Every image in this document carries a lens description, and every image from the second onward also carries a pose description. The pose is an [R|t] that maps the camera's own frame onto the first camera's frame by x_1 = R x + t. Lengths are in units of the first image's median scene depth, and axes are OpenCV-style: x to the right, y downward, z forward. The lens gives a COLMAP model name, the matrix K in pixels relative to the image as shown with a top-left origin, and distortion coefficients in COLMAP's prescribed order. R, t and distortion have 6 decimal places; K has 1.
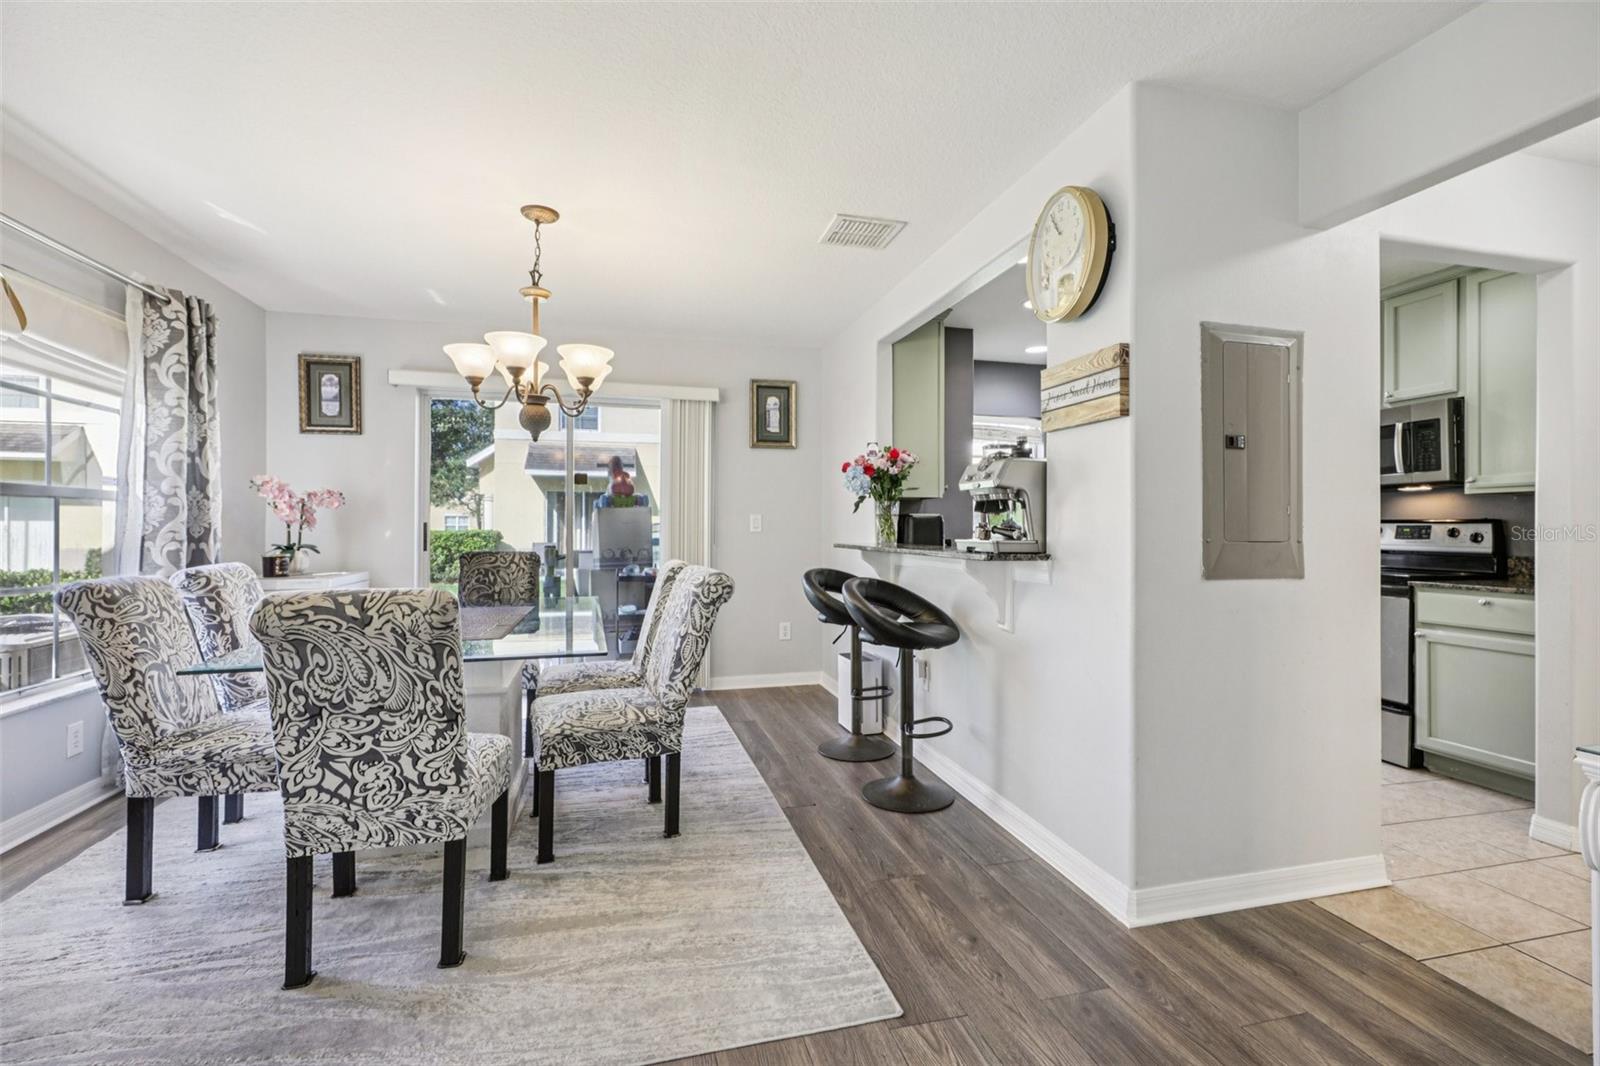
lens RADIAL K [[716.0, 0, 806.3], [0, 716.0, 526.6], [0, 0, 1]] dist [0.000425, 0.000080]
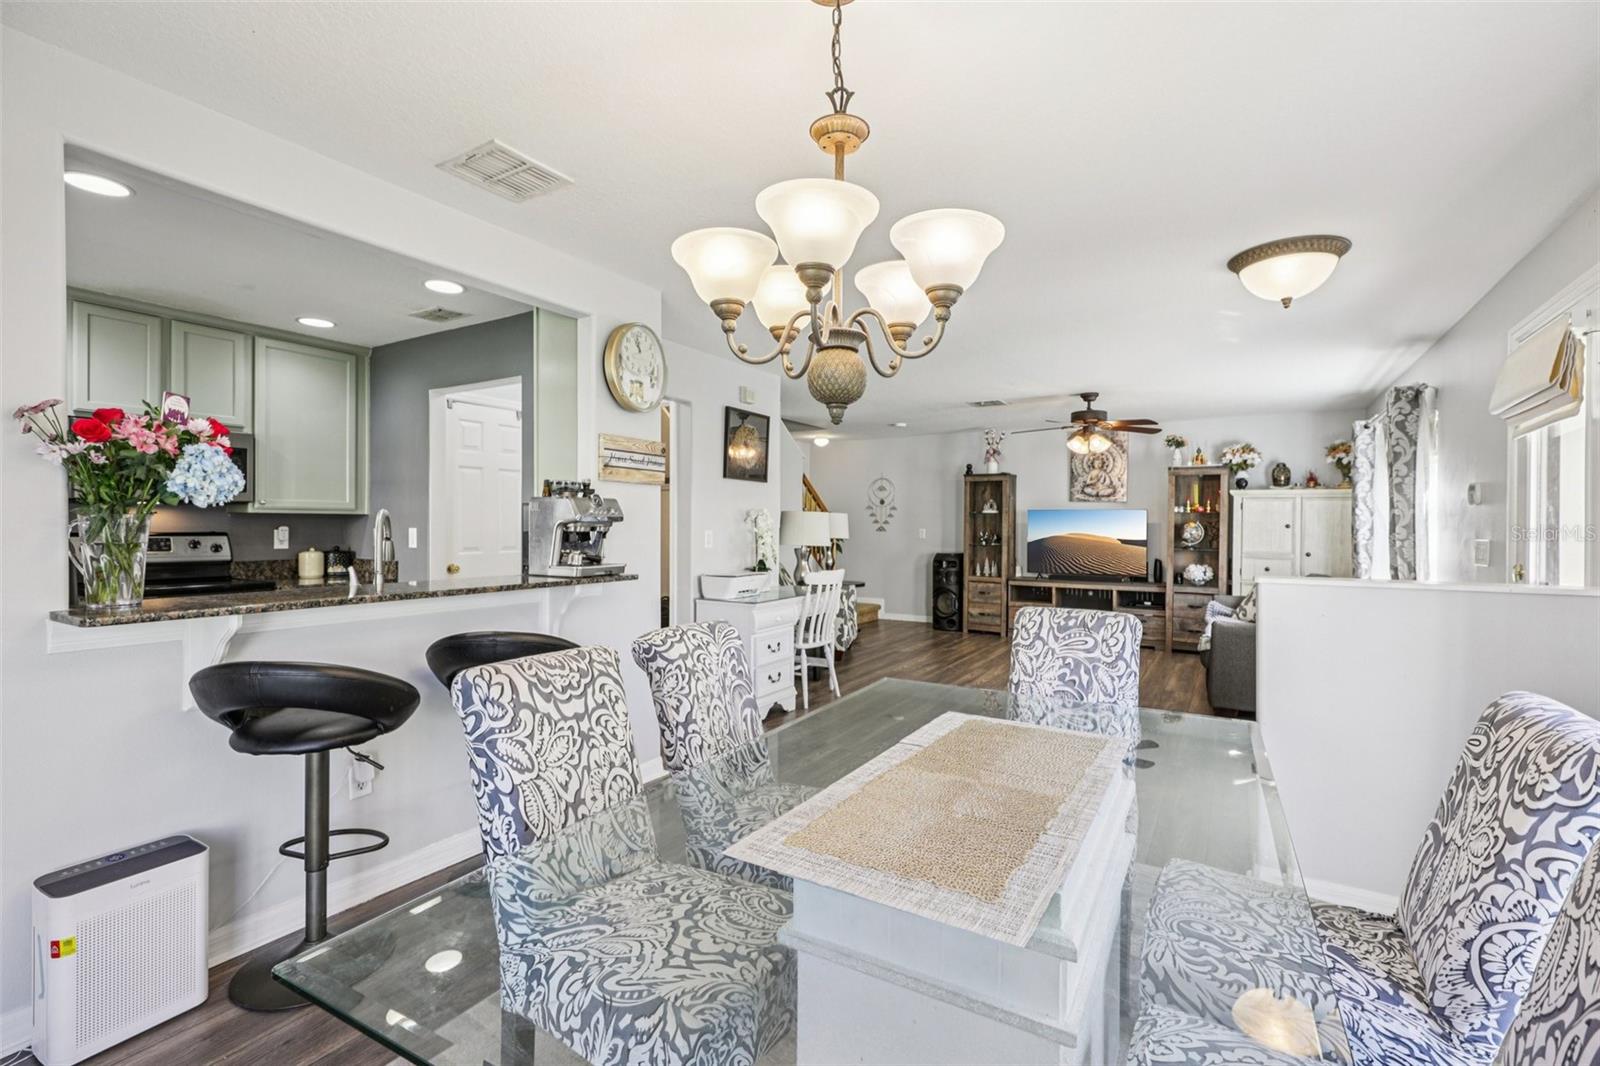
lens RADIAL K [[722.7, 0, 807.2], [0, 722.7, 524.7], [0, 0, 1]] dist [0.003611, 0.000083]
pose [[-0.699798, -0.011953, 0.714241, -0.691044], [-0.013430, 0.999903, 0.003575, -0.046440], [-0.714215, -0.007090, -0.699890, 1.299512]]
